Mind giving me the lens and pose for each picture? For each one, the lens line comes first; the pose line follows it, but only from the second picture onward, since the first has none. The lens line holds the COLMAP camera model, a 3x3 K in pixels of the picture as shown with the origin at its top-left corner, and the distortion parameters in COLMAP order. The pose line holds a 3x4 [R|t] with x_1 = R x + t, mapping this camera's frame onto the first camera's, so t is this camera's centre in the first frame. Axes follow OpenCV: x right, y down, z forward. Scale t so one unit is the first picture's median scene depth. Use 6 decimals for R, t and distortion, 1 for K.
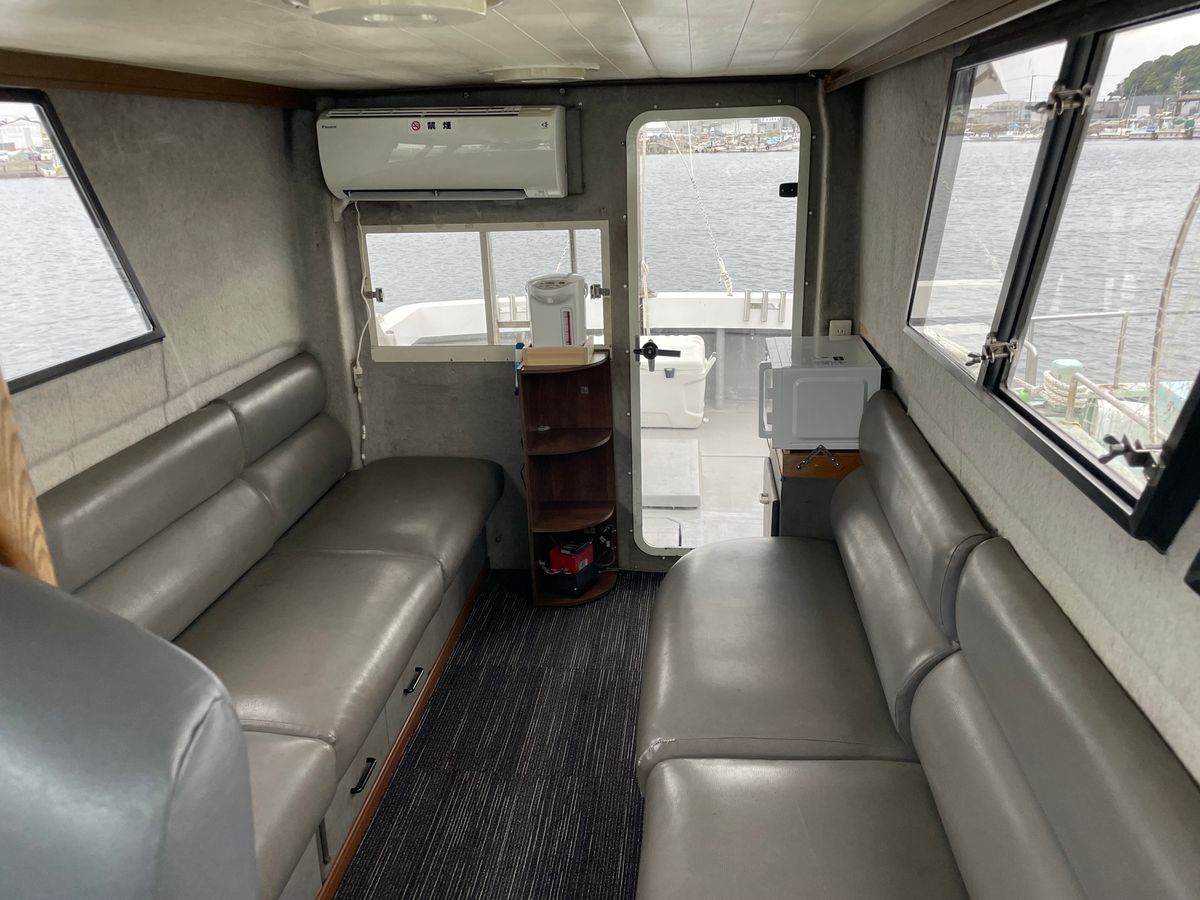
lens RADIAL K [[912.4, 0, 607.2], [0, 912.4, 450.6], [0, 0, 1]] dist [0.068954, -0.077912]
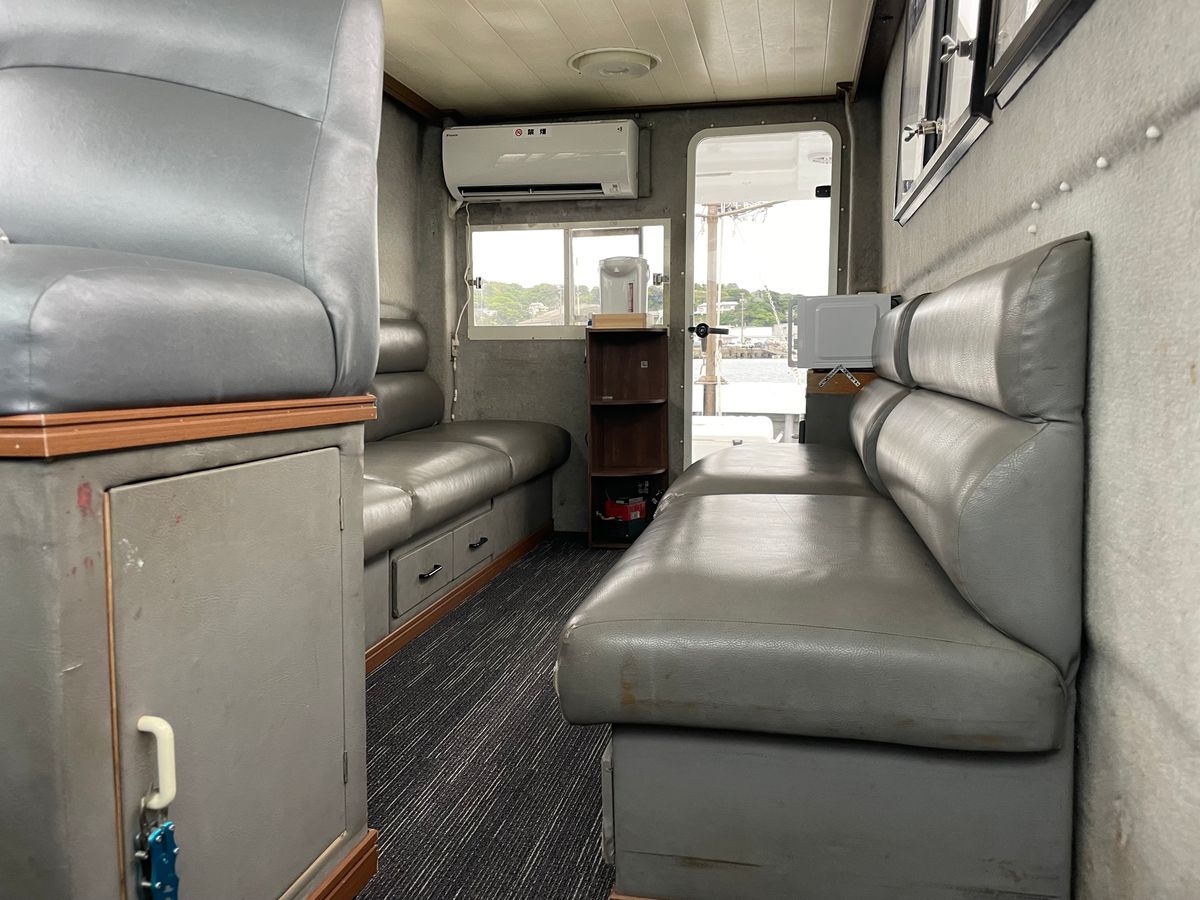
lens RADIAL K [[912.4, 0, 594.1], [0, 912.4, 449.3], [0, 0, 1]] dist [0.068954, -0.077912]
pose [[0.992455, 0.039690, -0.116011, 0.053418], [-0.062730, 0.977316, -0.202283, 0.293065], [0.105351, 0.208034, 0.972431, -0.114698]]
